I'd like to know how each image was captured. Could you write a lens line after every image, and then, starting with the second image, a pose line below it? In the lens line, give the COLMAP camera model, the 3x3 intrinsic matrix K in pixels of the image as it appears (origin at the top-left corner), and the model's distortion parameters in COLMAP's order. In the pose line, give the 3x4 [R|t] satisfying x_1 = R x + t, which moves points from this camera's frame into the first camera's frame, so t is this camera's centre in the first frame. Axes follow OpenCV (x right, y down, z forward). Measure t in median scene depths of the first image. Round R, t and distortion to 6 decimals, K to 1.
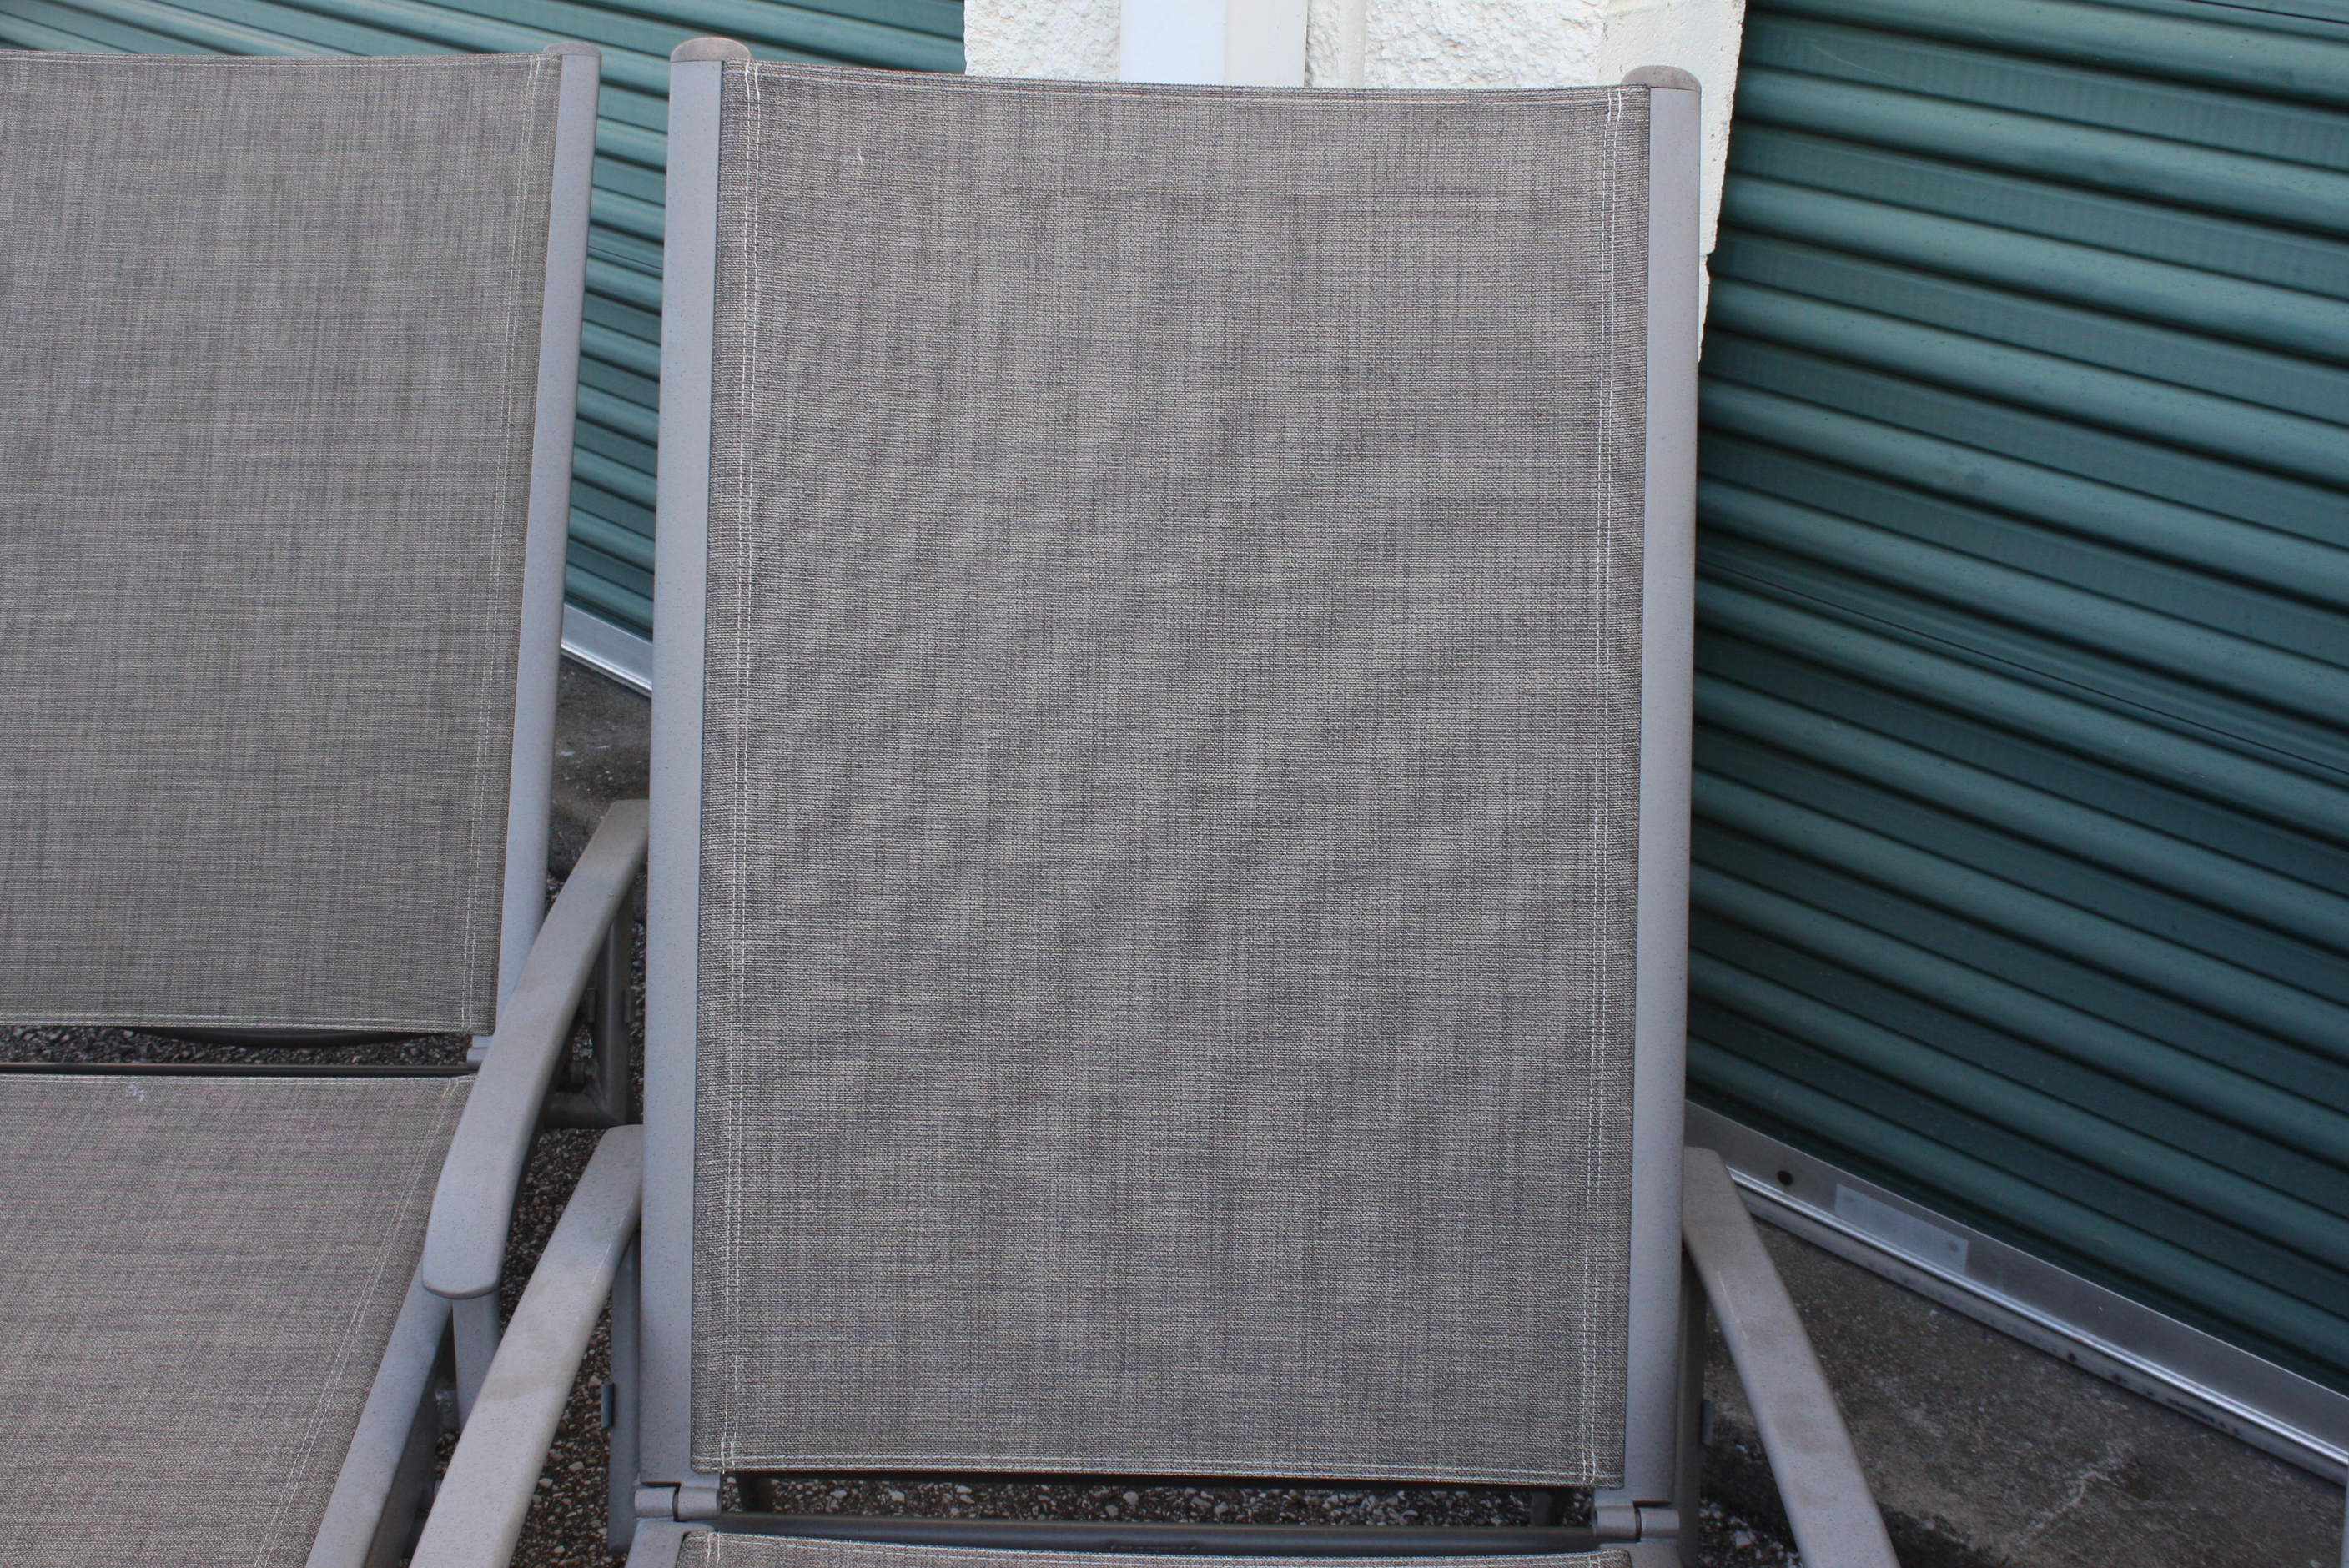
lens RADIAL K [[2510.7, 0, 1174.5], [0, 2510.7, 784.0], [0, 0, 1]] dist [-0.067067, -0.007470]
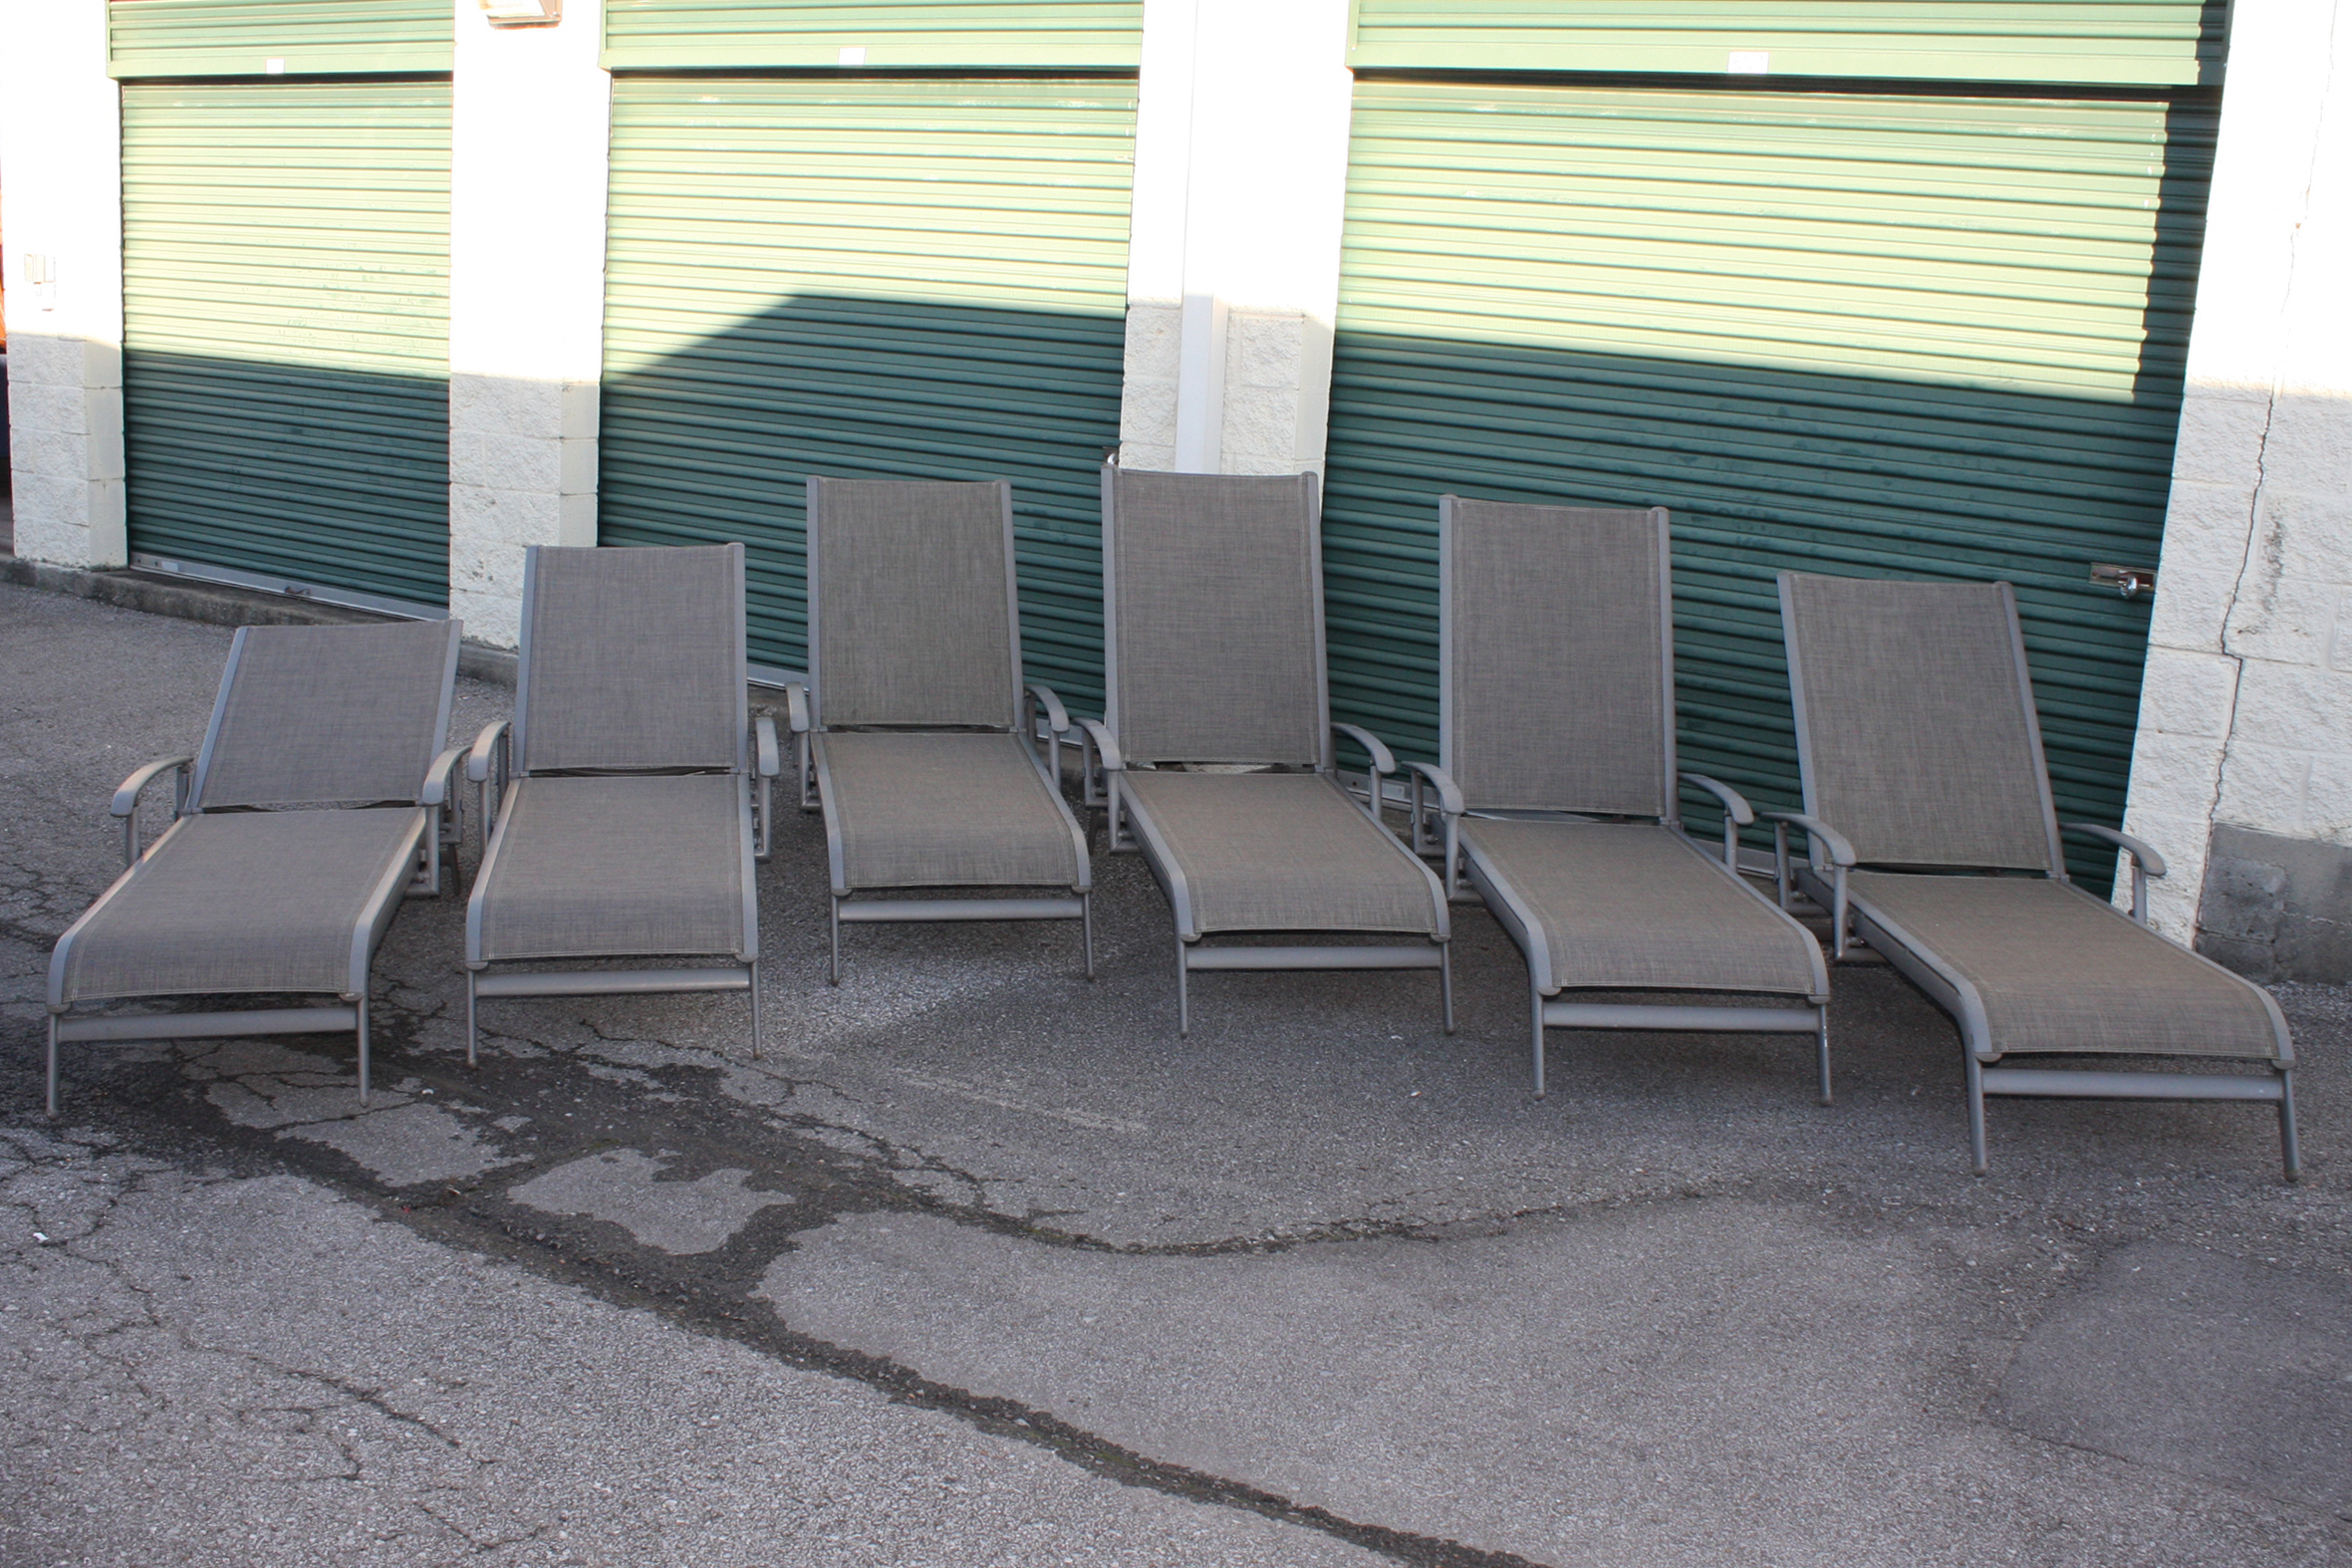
lens RADIAL K [[2353.0, 0, 1176.0], [0, 2353.0, 784.0], [0, 0, 1]] dist [-0.176719, 0.175389]
pose [[0.986524, -0.014758, 0.162948, -0.788354], [0.050647, 0.974552, -0.218365, 1.249849], [-0.155579, 0.223675, 0.962167, -3.112528]]
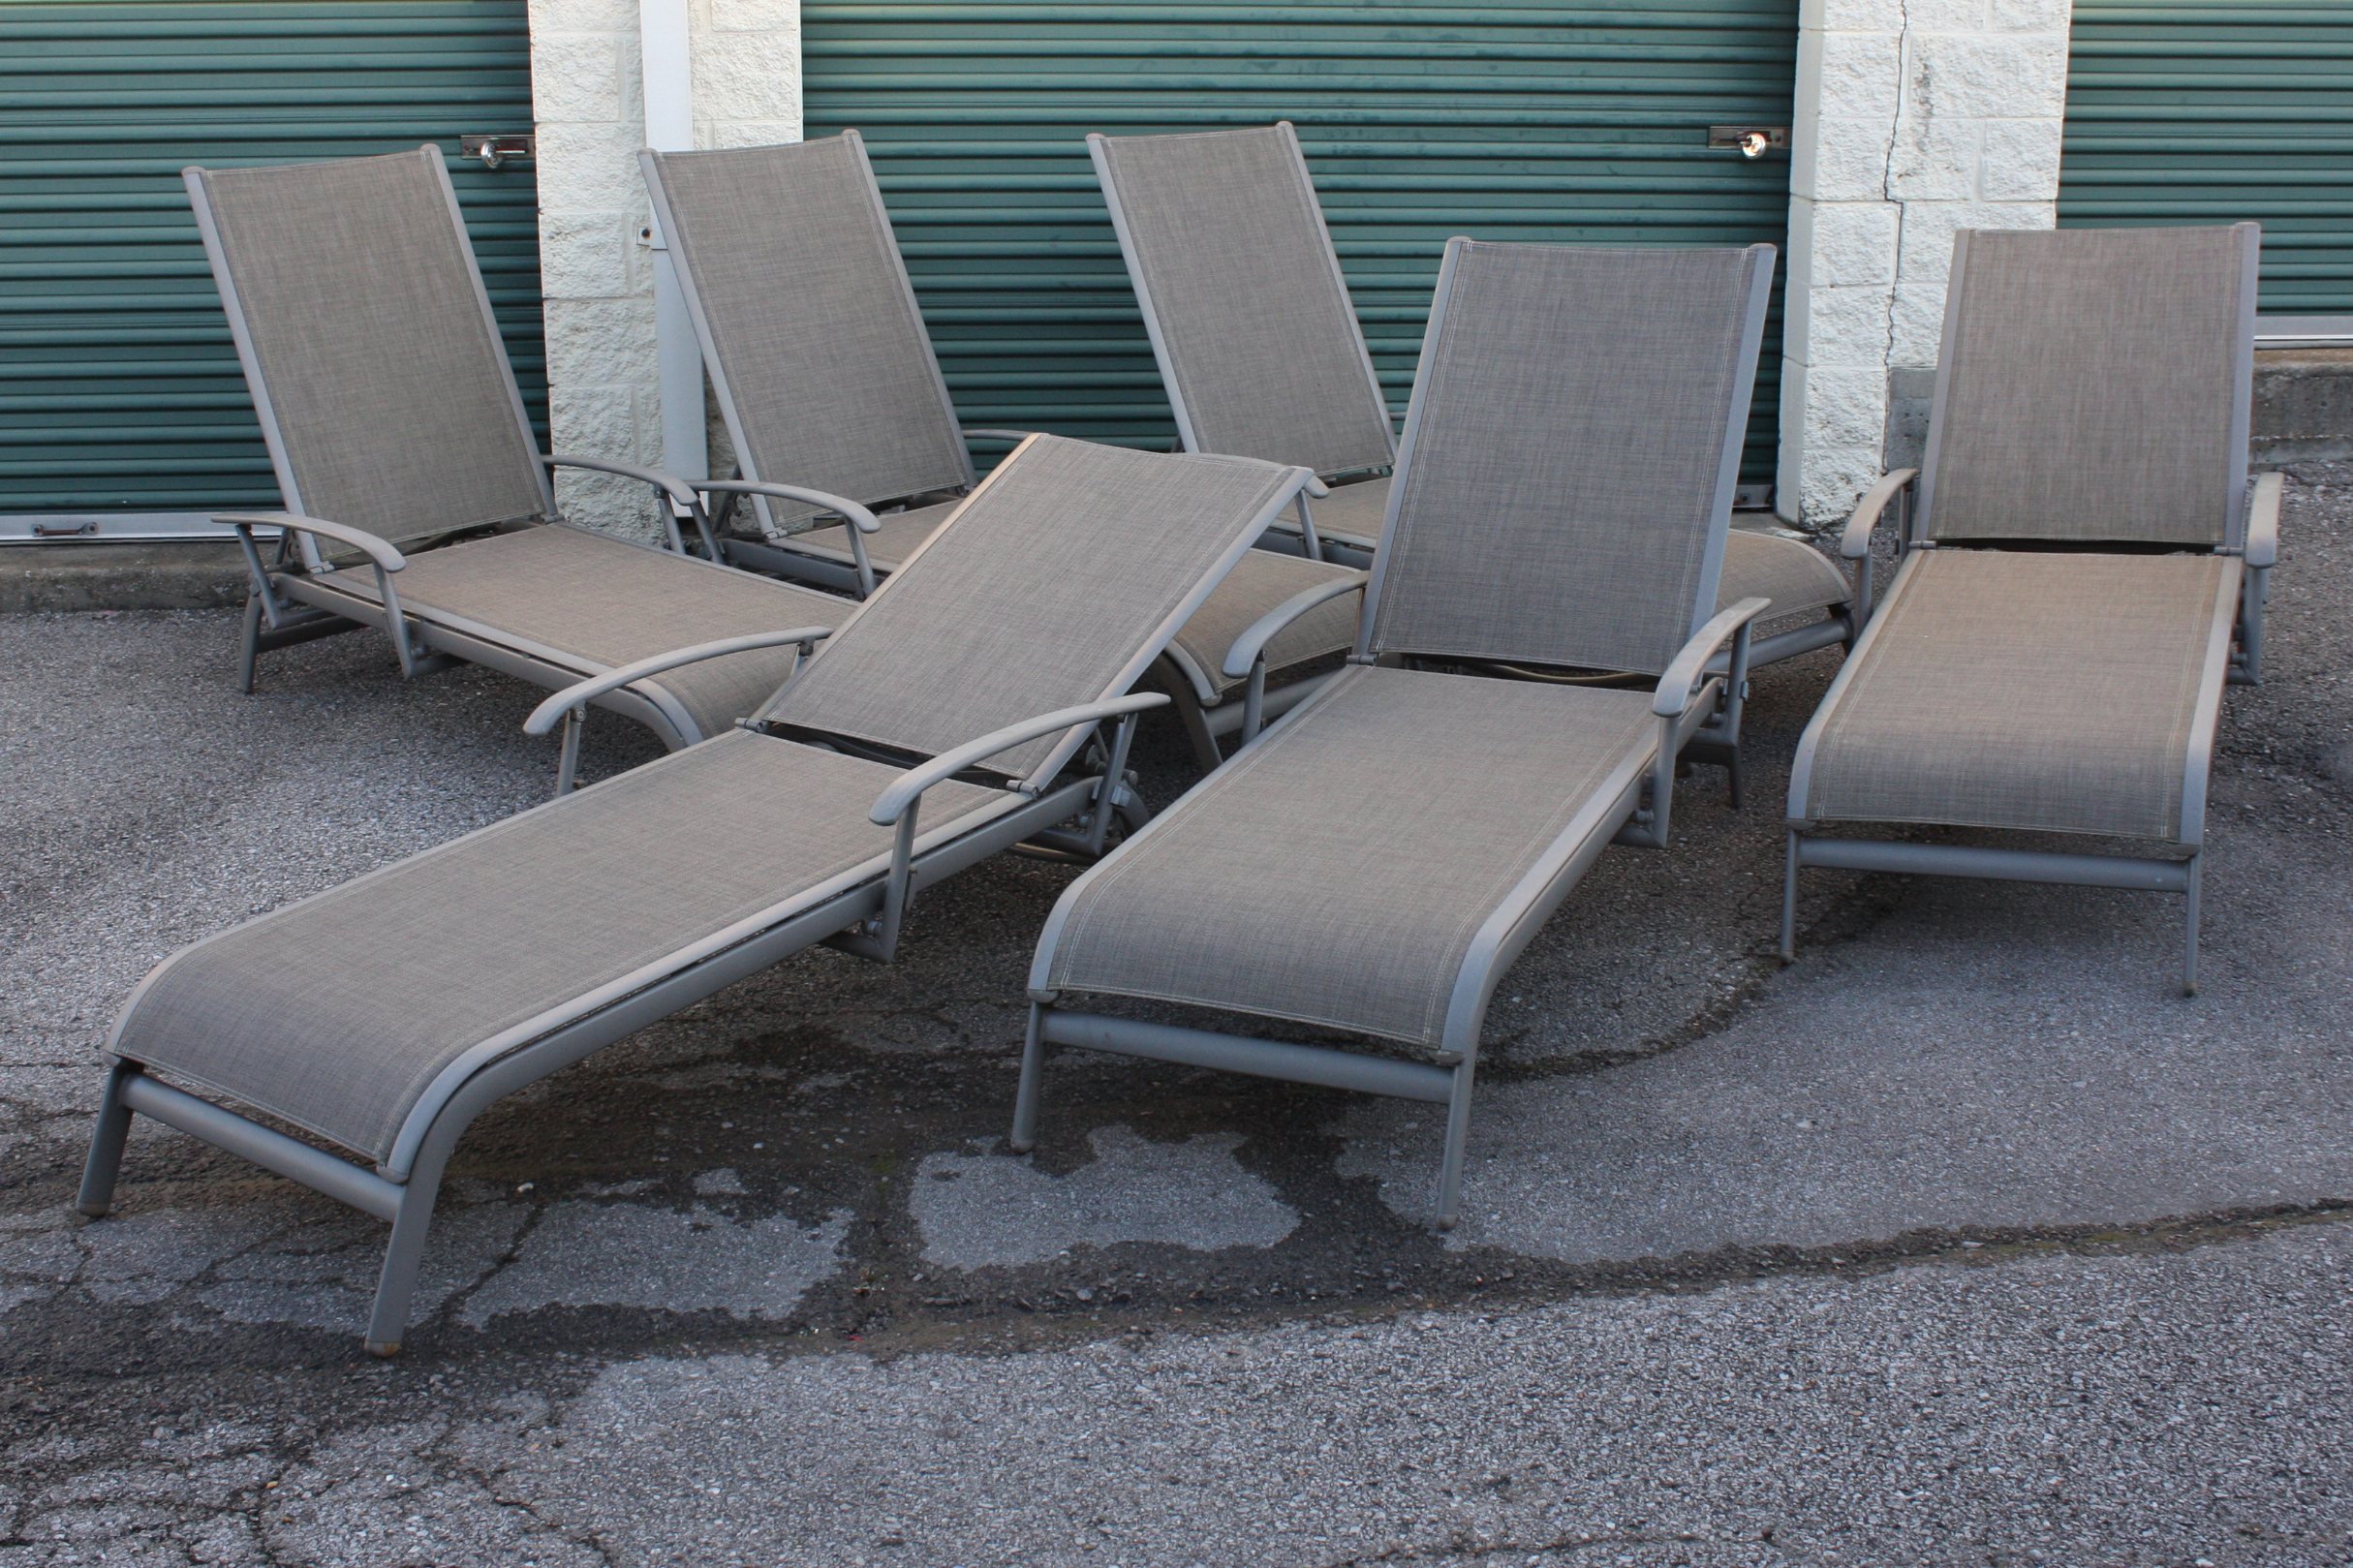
lens RADIAL K [[2648.9, 0, 1171.0], [0, 2648.9, 631.3], [0, 0, 1]] dist [-0.139475, 0.148991]
pose [[0.681618, -0.226336, 0.695823, -2.431633], [0.340350, 0.939892, -0.027675, 0.705407], [-0.647734, 0.255687, 0.717680, -1.992655]]
